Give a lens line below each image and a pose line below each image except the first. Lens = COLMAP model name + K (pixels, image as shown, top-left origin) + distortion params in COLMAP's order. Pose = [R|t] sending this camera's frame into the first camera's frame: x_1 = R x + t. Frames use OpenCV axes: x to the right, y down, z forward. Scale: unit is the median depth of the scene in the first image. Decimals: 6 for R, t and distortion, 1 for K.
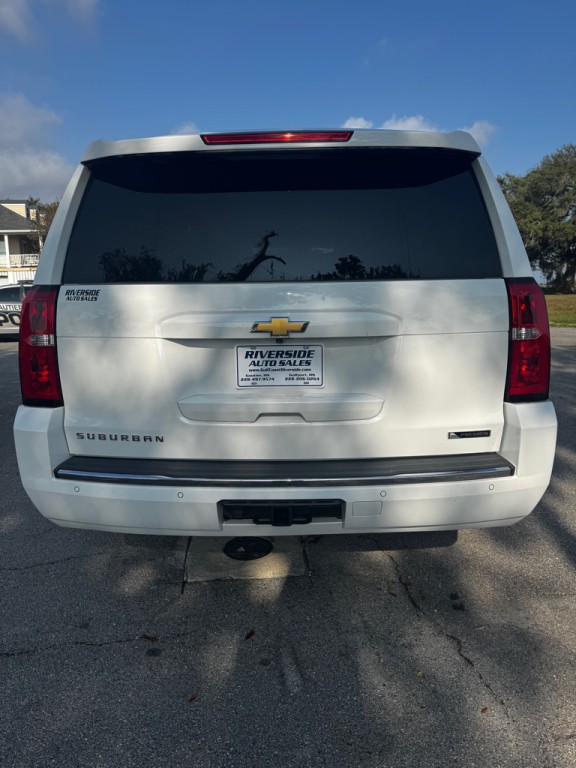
lens RADIAL K [[547.4, 0, 287.4], [0, 547.4, 392.7], [0, 0, 1]] dist [0.061867, -0.075730]
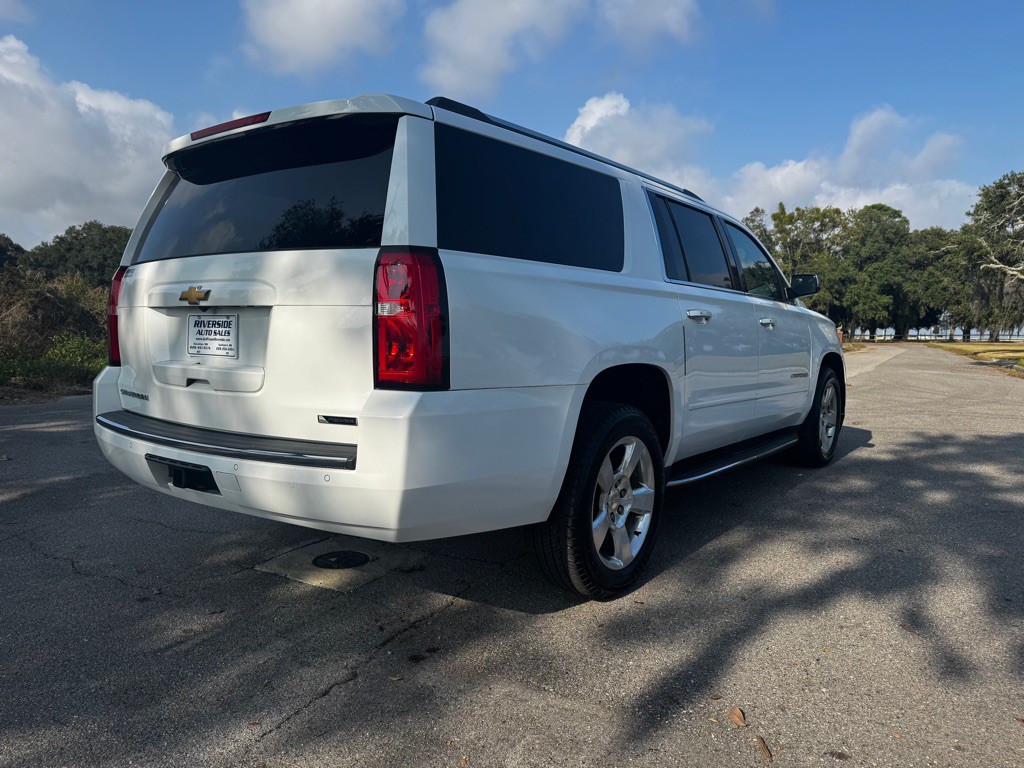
lens RADIAL K [[729.8, 0, 507.1], [0, 729.8, 386.0], [0, 0, 1]] dist [0.061867, -0.075730]
pose [[0.813929, 0.072013, -0.576483, 1.245304], [-0.136376, 0.988244, -0.069099, 0.065940], [0.564730, 0.134860, 0.814182, 0.189518]]
